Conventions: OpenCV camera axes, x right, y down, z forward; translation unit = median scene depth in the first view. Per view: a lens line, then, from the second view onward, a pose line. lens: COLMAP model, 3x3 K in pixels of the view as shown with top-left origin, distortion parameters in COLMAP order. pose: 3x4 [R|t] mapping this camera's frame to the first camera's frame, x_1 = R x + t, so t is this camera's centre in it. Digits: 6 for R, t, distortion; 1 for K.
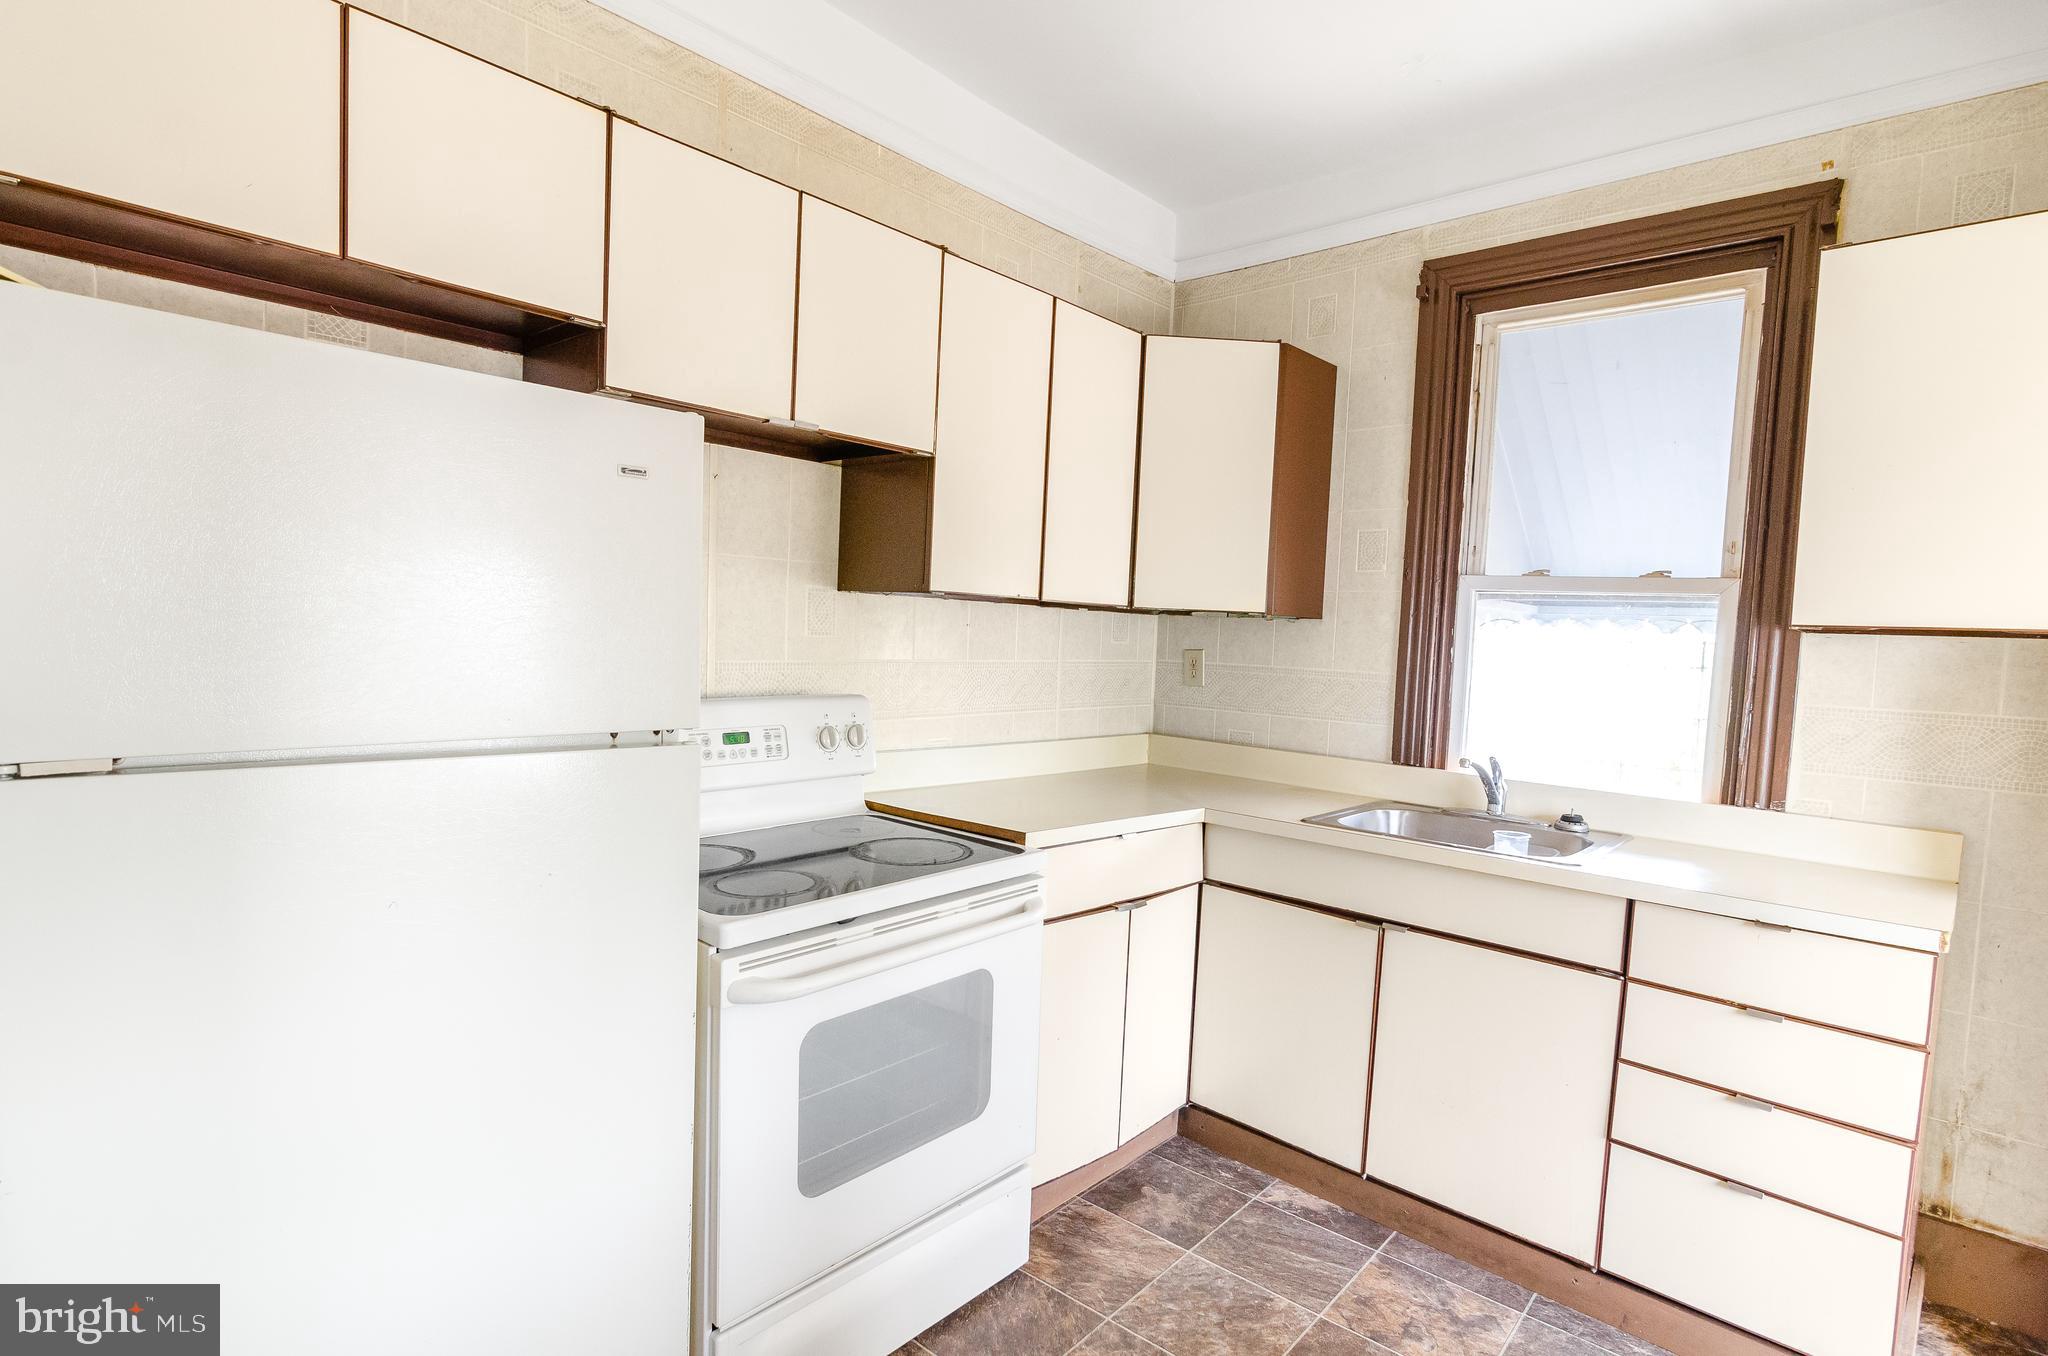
lens RADIAL K [[1019.0, 0, 1031.8], [0, 1019.0, 679.9], [0, 0, 1]] dist [-0.005627, -0.003789]
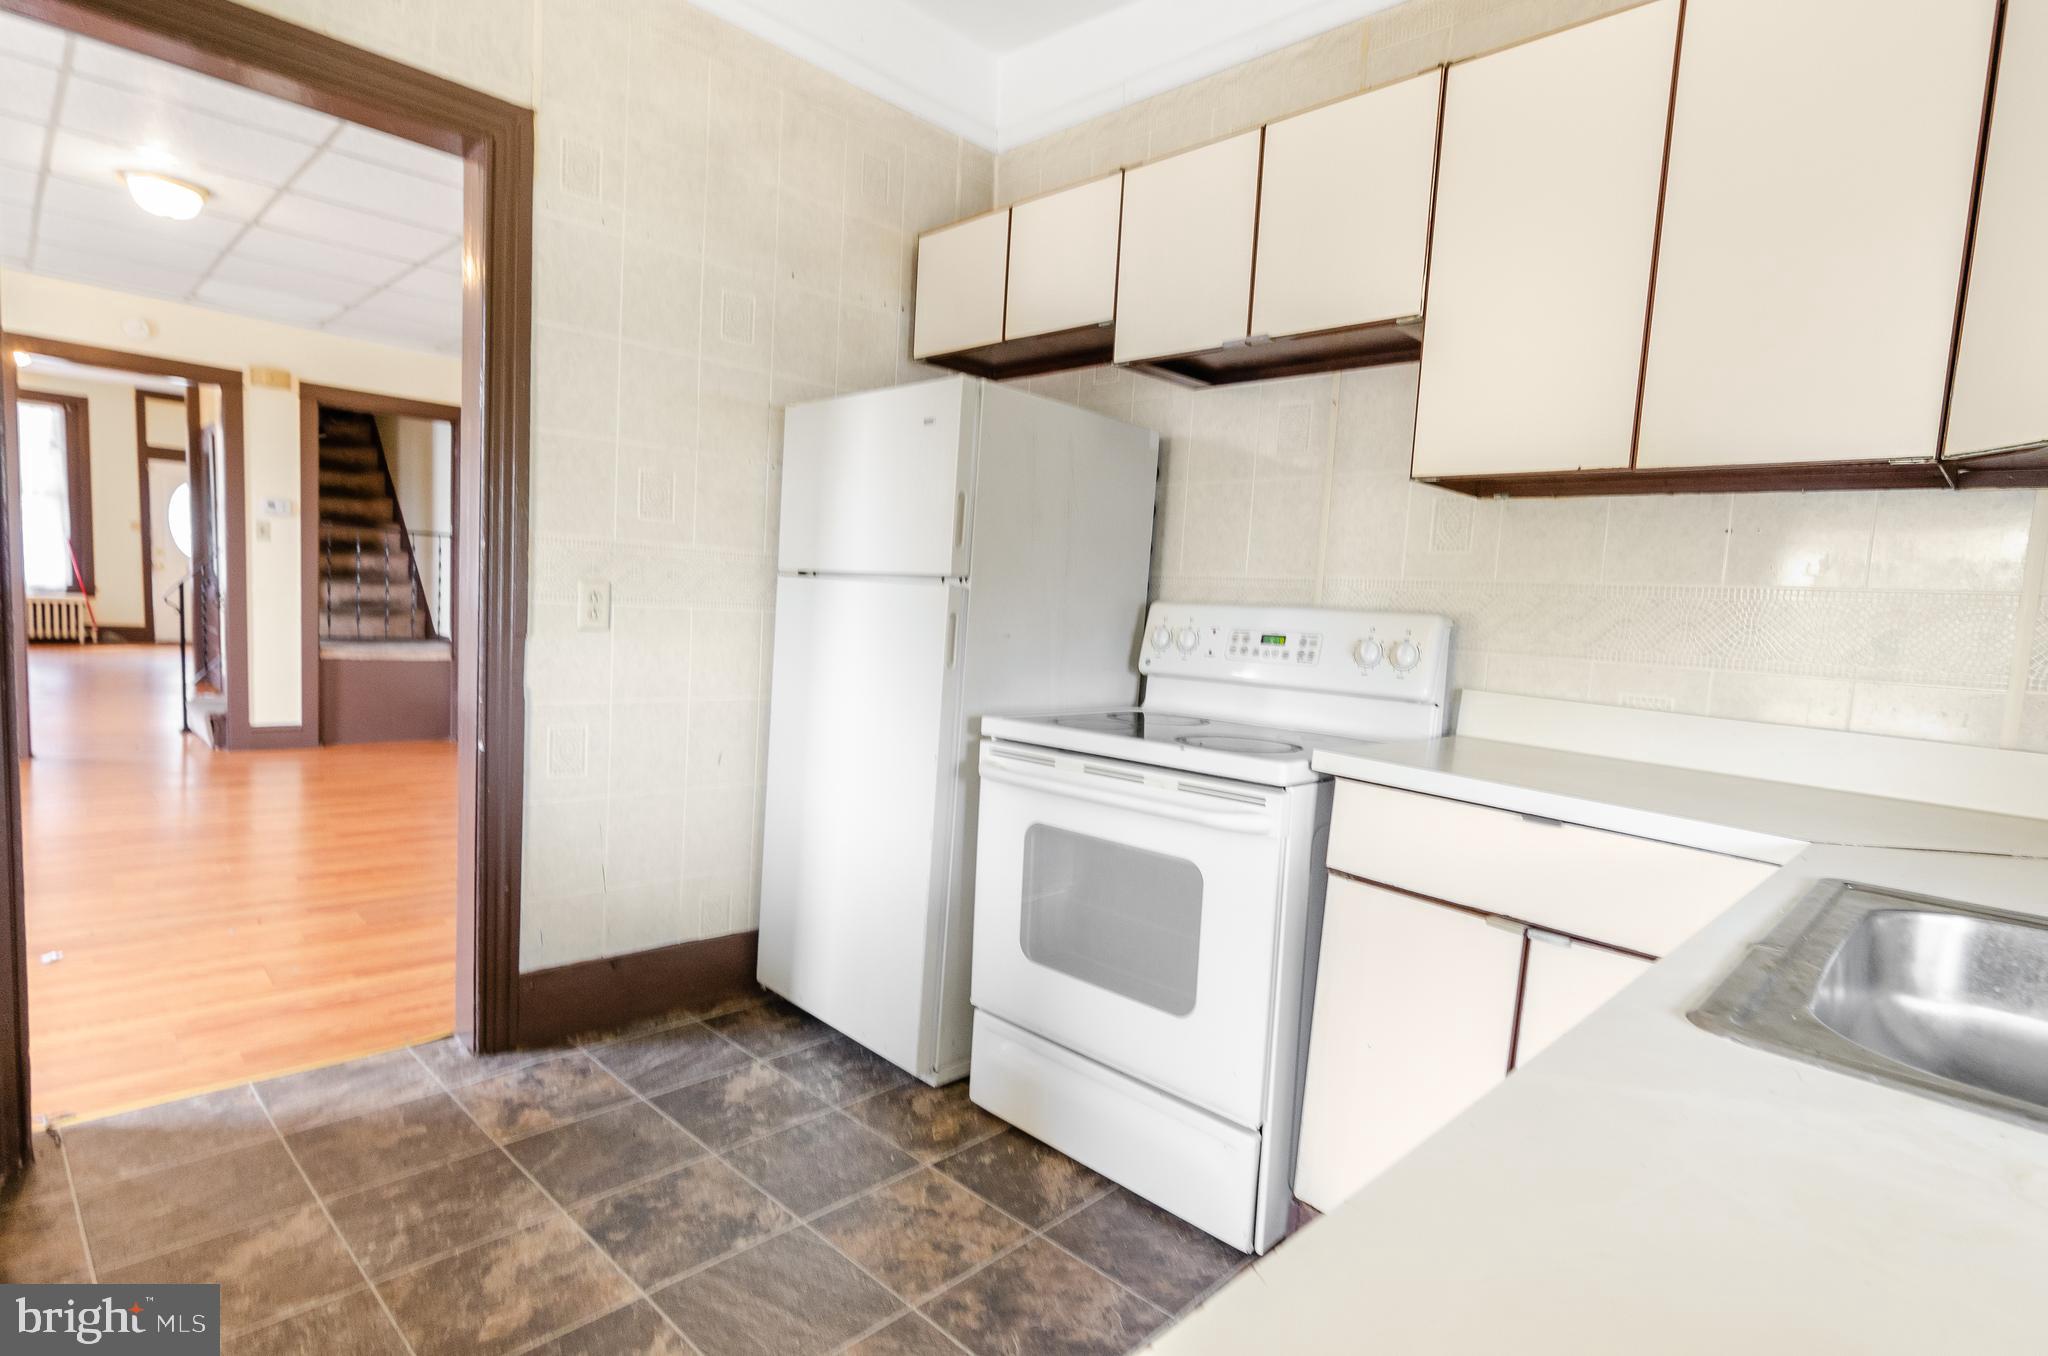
lens RADIAL K [[1019.0, 0, 1005.0], [0, 1019.0, 681.3], [0, 0, 1]] dist [-0.005627, -0.003789]
pose [[-0.049125, 0.031916, -0.998283, 0.789271], [-0.115590, 0.992592, 0.037422, 0.091023], [0.992081, 0.117230, -0.045072, 0.747464]]
